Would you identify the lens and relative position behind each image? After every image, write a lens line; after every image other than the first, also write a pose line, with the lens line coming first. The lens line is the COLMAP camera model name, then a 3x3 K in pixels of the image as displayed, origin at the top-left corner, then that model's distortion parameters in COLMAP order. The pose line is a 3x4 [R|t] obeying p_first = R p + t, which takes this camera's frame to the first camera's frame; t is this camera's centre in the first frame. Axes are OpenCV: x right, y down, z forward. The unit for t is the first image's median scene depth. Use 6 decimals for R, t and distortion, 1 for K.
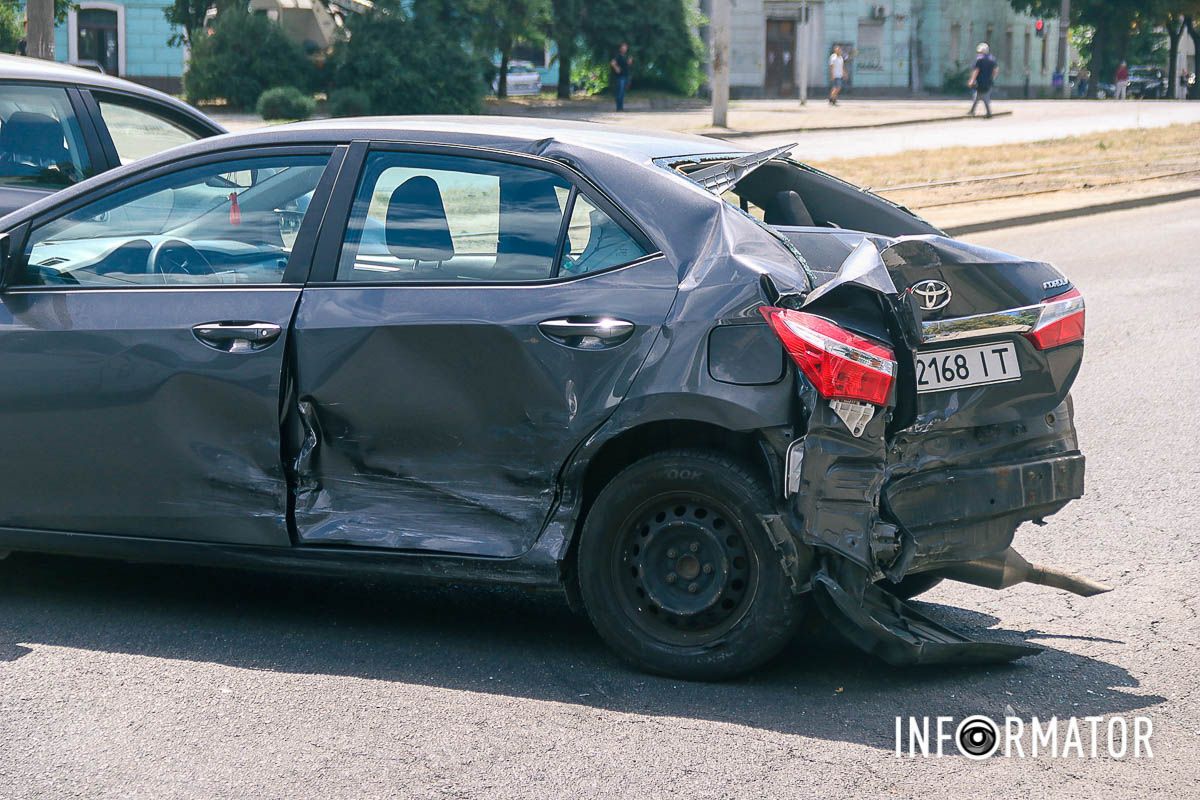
lens RADIAL K [[3312.9, 0, 600.0], [0, 3312.9, 400.0], [0, 0, 1]] dist [0.267245, -0.161616]
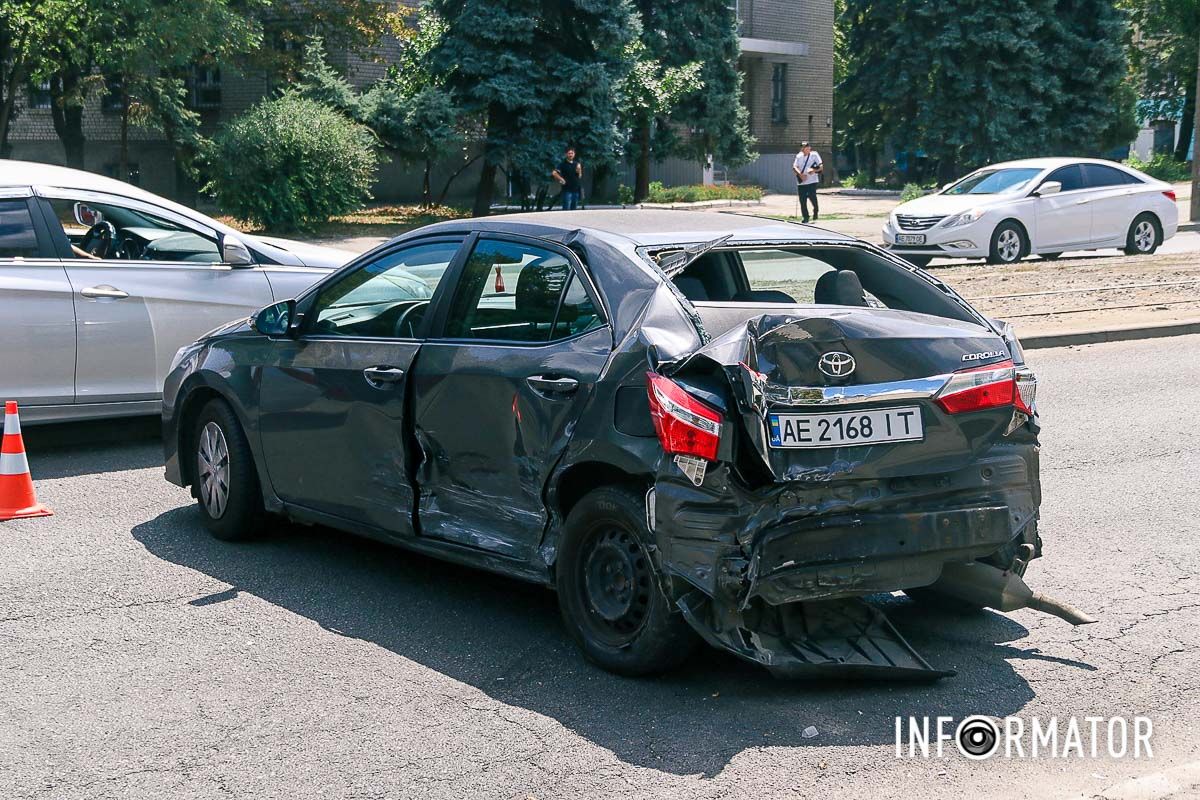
lens RADIAL K [[2050.6, 0, 600.0], [0, 2050.6, 400.0], [0, 0, 1]] dist [0.074940, 0.037673]
pose [[0.861848, 0.040398, -0.505555, 0.388825], [-0.029128, 0.999120, 0.030182, -0.037993], [0.506330, -0.011287, 0.862266, 0.330310]]
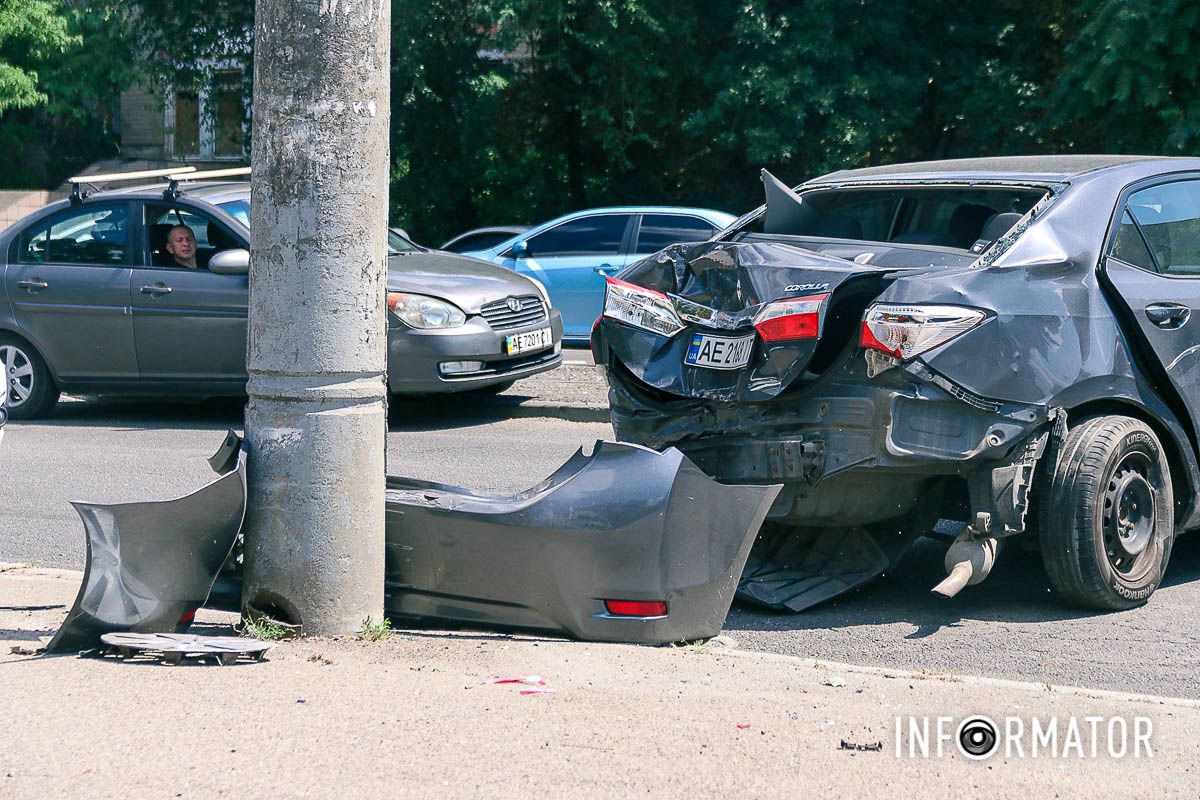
lens RADIAL K [[3312.9, 0, 600.0], [0, 3312.9, 400.0], [0, 0, 1]] dist [0.267245, -0.161616]
pose [[-0.247437, 0.041797, -0.968002, 1.276956], [-0.087908, 0.993980, 0.065390, -0.066099], [0.964908, 0.101275, -0.242273, 1.234617]]
